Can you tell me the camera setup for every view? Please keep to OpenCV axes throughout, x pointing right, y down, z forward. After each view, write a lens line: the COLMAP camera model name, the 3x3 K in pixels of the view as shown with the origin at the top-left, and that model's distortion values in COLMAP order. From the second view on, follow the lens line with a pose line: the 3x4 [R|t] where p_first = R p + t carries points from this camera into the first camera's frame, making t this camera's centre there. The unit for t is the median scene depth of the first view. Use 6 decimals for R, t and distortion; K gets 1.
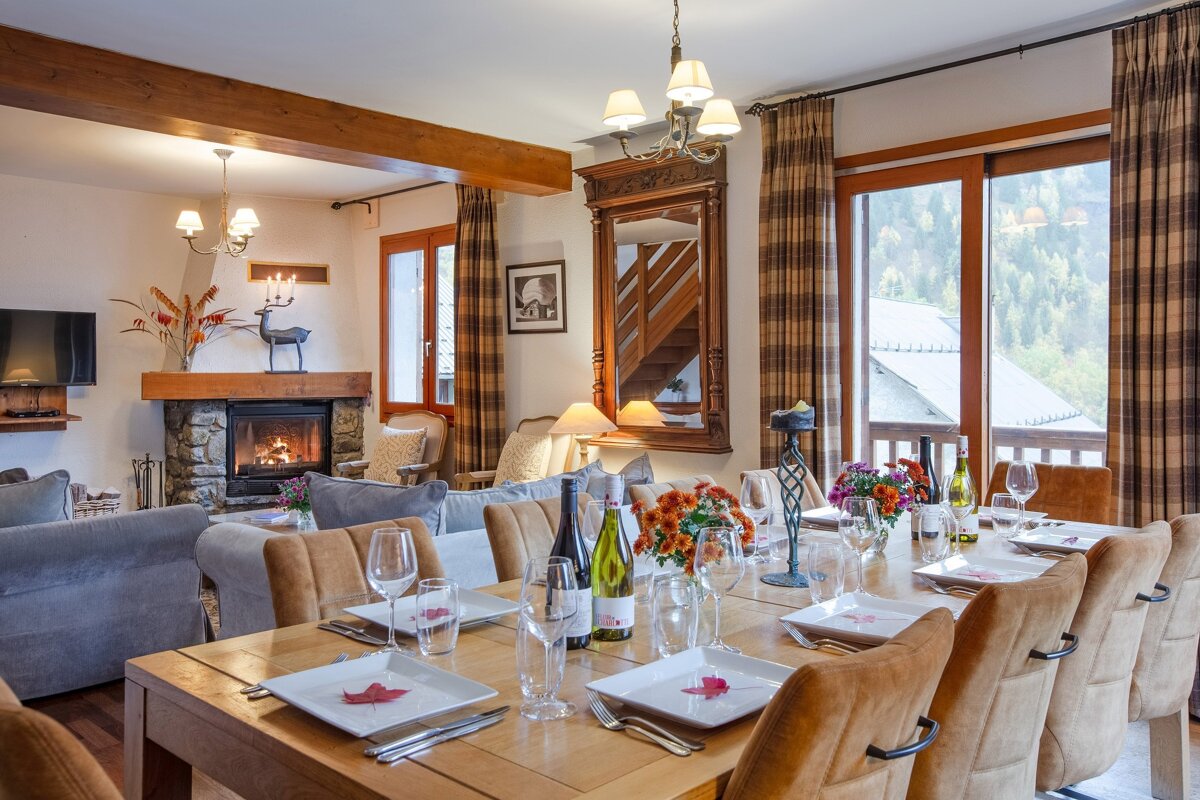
lens RADIAL K [[961.3, 0, 586.7], [0, 961.3, 377.7], [0, 0, 1]] dist [0.002970, 0.042585]
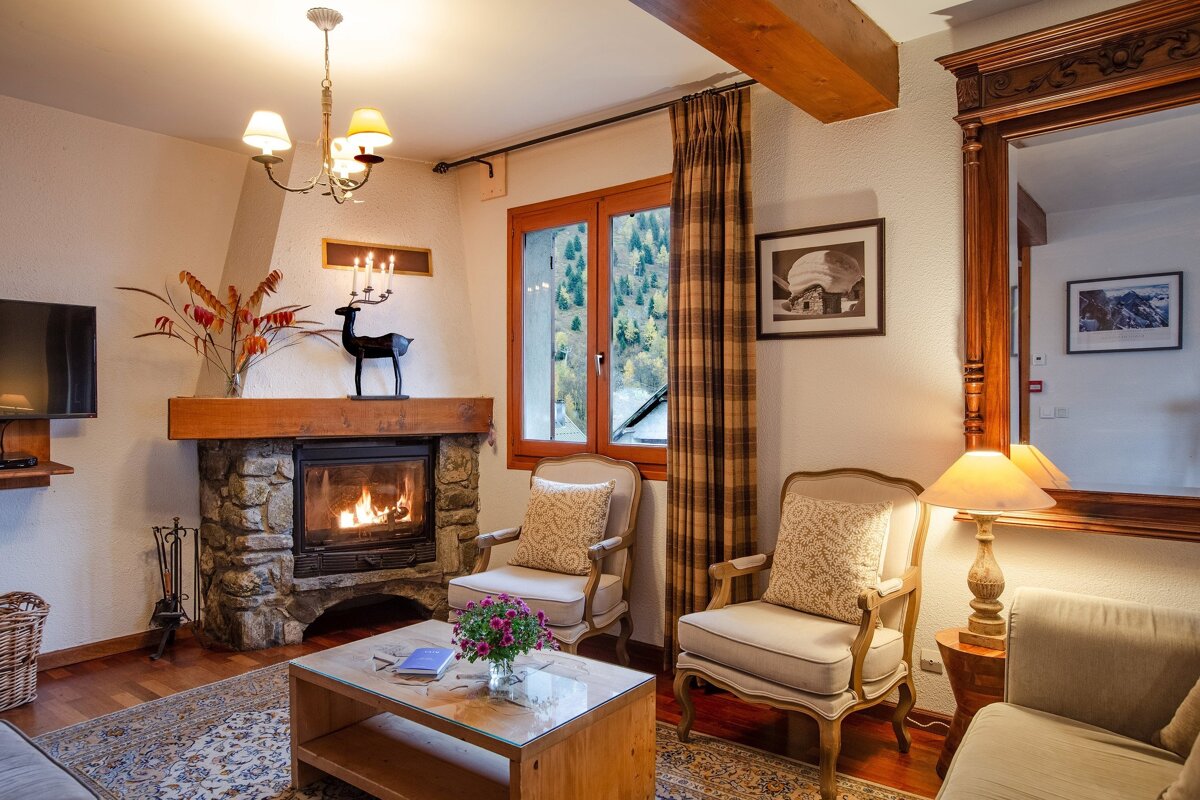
lens RADIAL K [[785.2, 0, 581.7], [0, 785.2, 412.4], [0, 0, 1]] dist [-0.009244, 0.012260]
pose [[0.996336, 0.000743, 0.085519, -0.226042], [-0.001665, 0.999941, 0.010717, -0.001741], [-0.085506, -0.010820, 0.996279, 0.441794]]
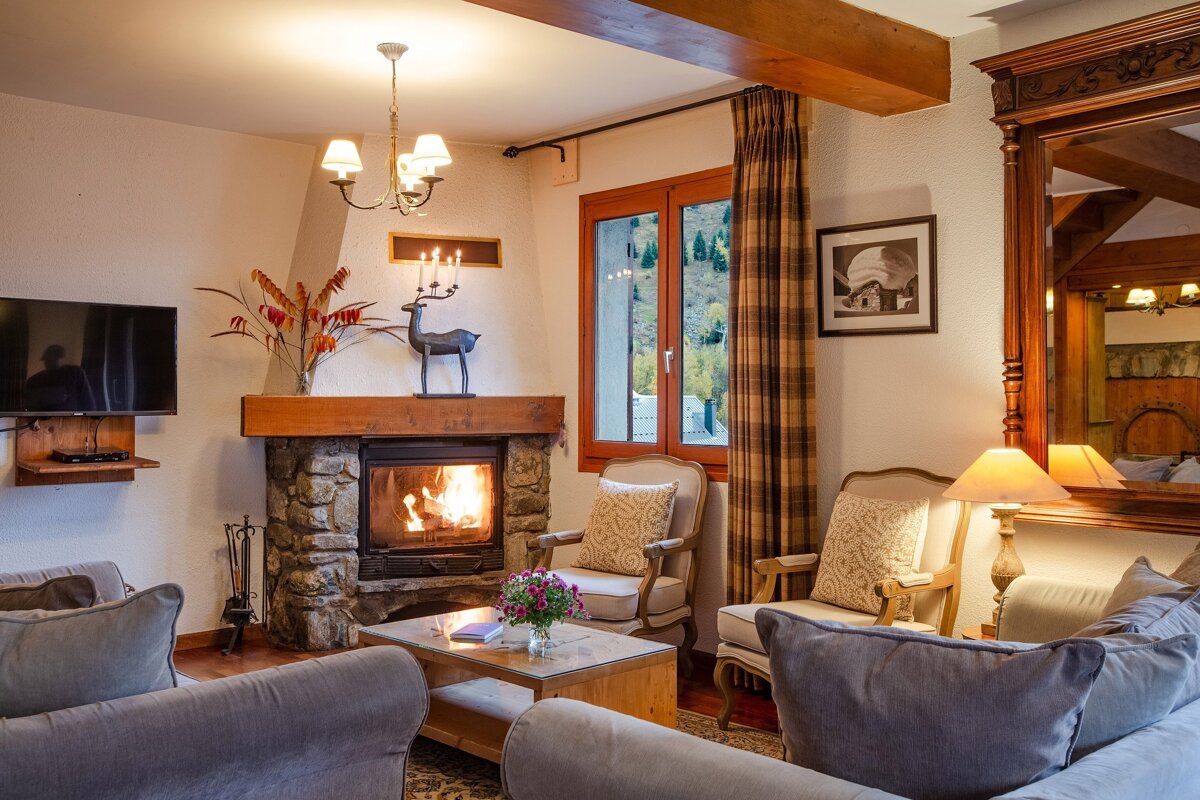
lens RADIAL K [[1122.8, 0, 582.4], [0, 1122.8, 396.7], [0, 0, 1]] dist [0.051019, 0.000000]
pose [[0.998069, 0.003428, -0.062023, -0.176094], [-0.003896, 0.999965, -0.007421, 0.000146], [0.061995, 0.007649, 0.998047, 0.229214]]
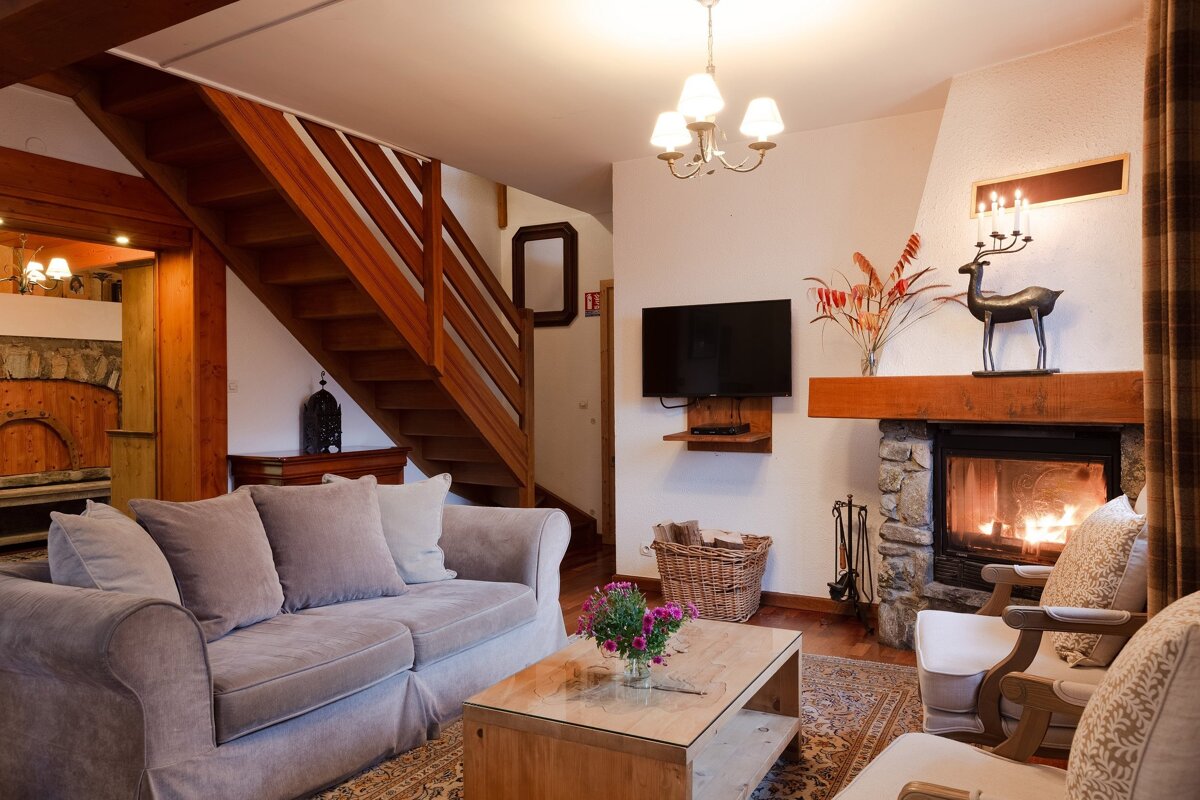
lens RADIAL K [[855.1, 0, 595.3], [0, 855.1, 402.8], [0, 0, 1]] dist [0.002649, 0.000451]
pose [[0.264139, 0.011564, -0.964415, 0.091234], [0.000382, 0.999927, 0.012094, 0.005120], [0.964485, -0.003563, 0.264115, 0.683052]]
